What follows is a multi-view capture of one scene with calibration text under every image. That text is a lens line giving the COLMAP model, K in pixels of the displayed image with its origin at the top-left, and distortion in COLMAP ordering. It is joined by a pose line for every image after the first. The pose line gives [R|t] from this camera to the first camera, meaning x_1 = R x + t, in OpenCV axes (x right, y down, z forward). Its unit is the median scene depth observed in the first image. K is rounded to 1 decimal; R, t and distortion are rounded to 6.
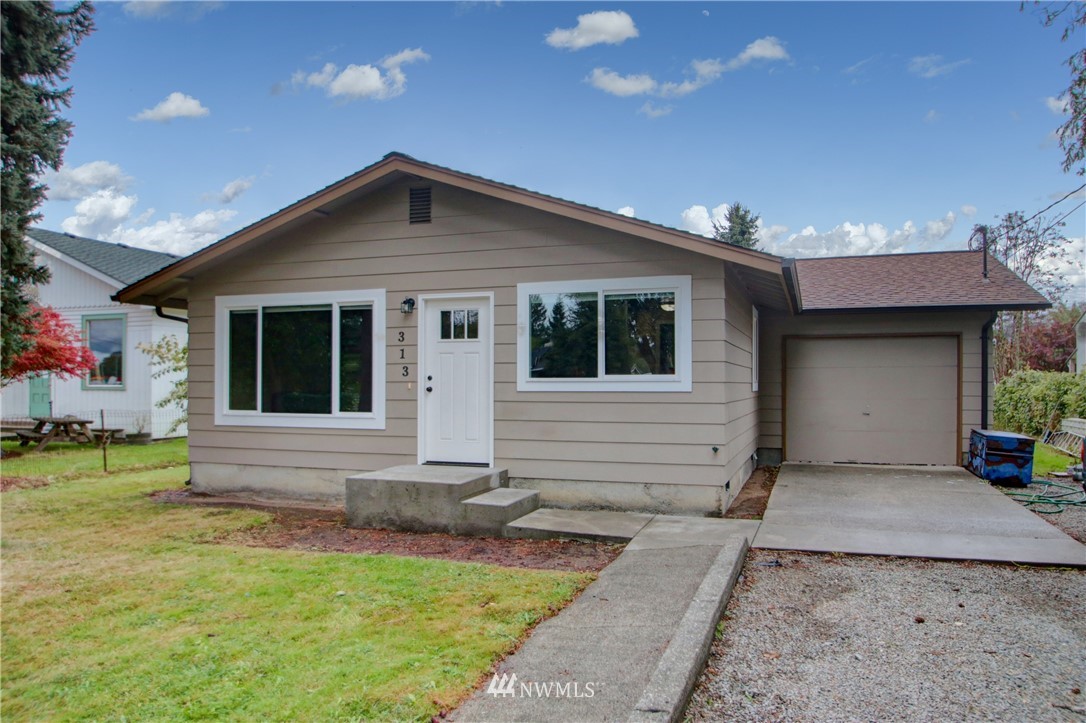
lens RADIAL K [[775.3, 0, 546.2], [0, 775.3, 373.4], [0, 0, 1]] dist [-0.038143, 0.007277]
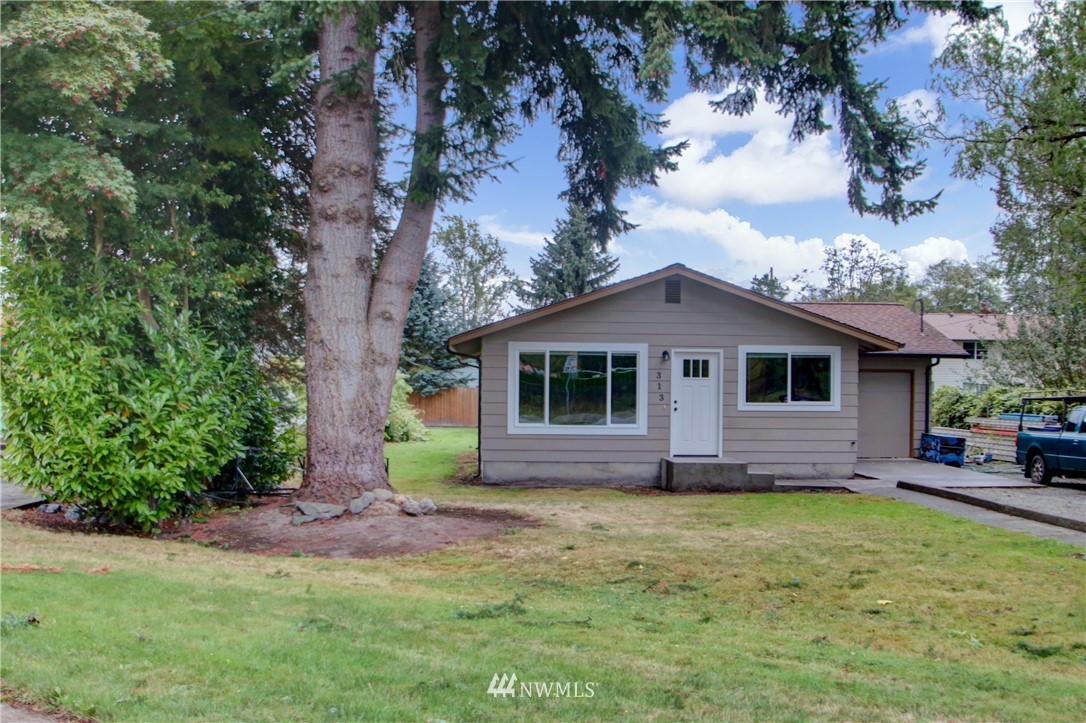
lens RADIAL K [[1173.8, 0, 544.1], [0, 1173.8, 365.0], [0, 0, 1]] dist [-0.068822, 0.000000]
pose [[0.922151, 0.014820, 0.386547, -1.309715], [-0.014452, 0.999888, -0.003858, -0.055505], [-0.386561, -0.002029, 0.922262, -1.081977]]
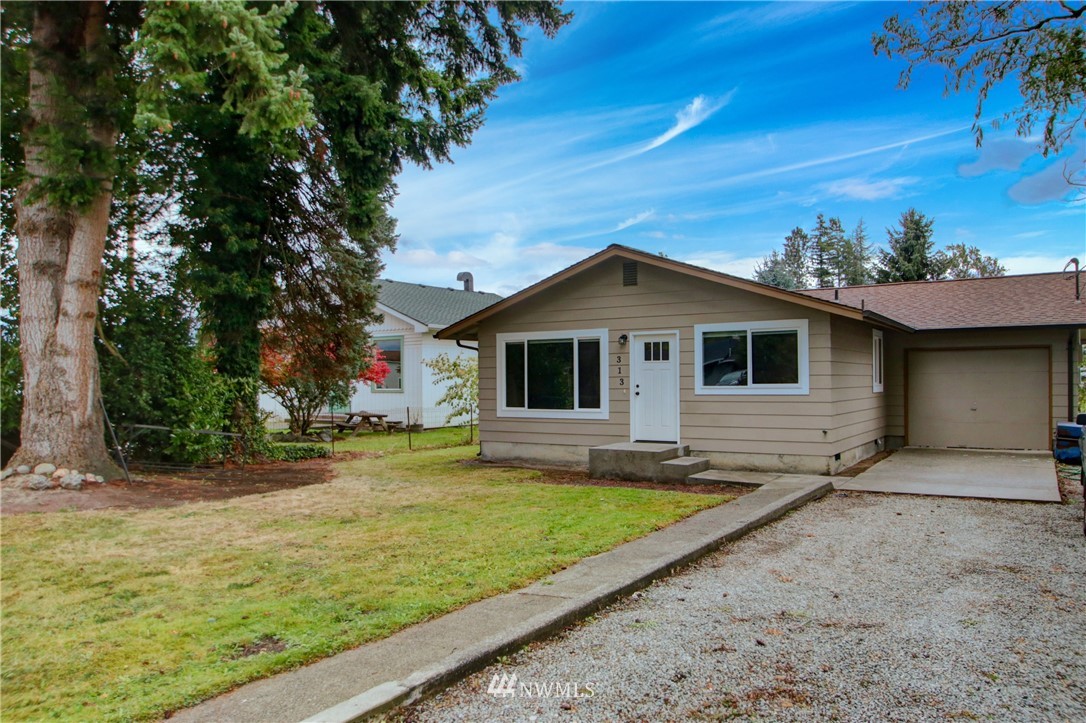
lens RADIAL K [[775.3, 0, 547.4], [0, 775.3, 381.6], [0, 0, 1]] dist [-0.038143, 0.007277]
pose [[0.971826, -0.008934, -0.235532, 0.038020], [0.012623, 0.999820, 0.014160, -0.026909], [0.235363, -0.016734, 0.971763, -0.535890]]
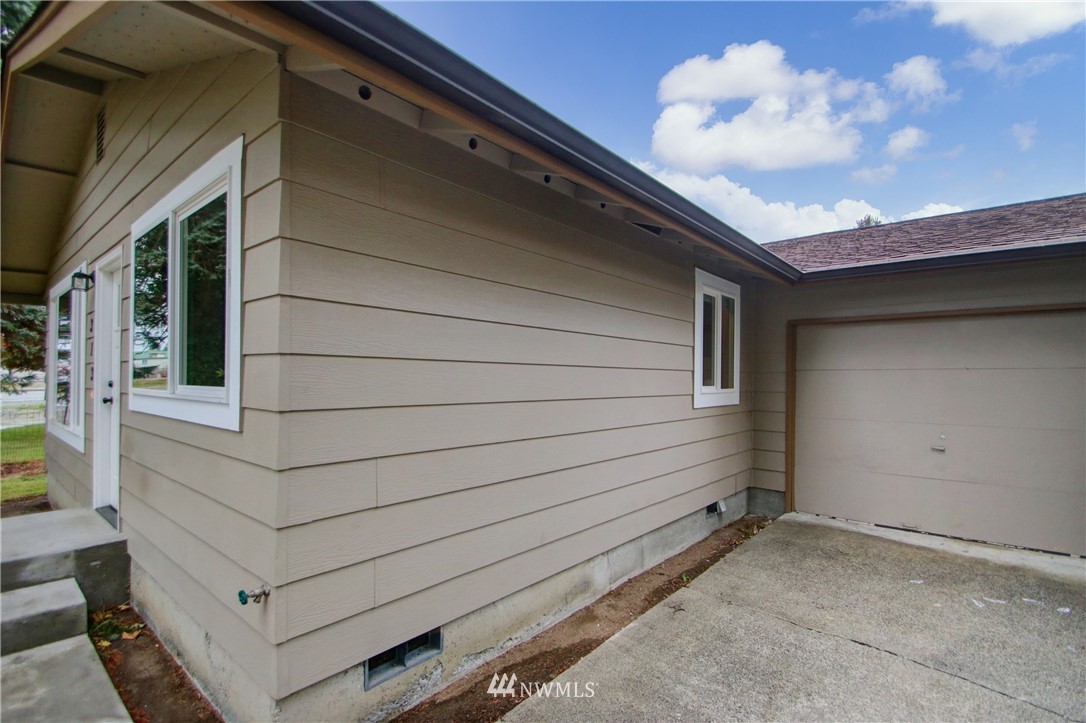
lens RADIAL K [[509.7, 0, 545.5], [0, 509.7, 372.2], [0, 0, 1]] dist [0.009960, -0.013248]
pose [[0.933720, 0.009543, -0.357876, 0.368092], [-0.007831, 0.999950, 0.006232, -0.008671], [0.357918, -0.003016, 0.933748, 0.712808]]
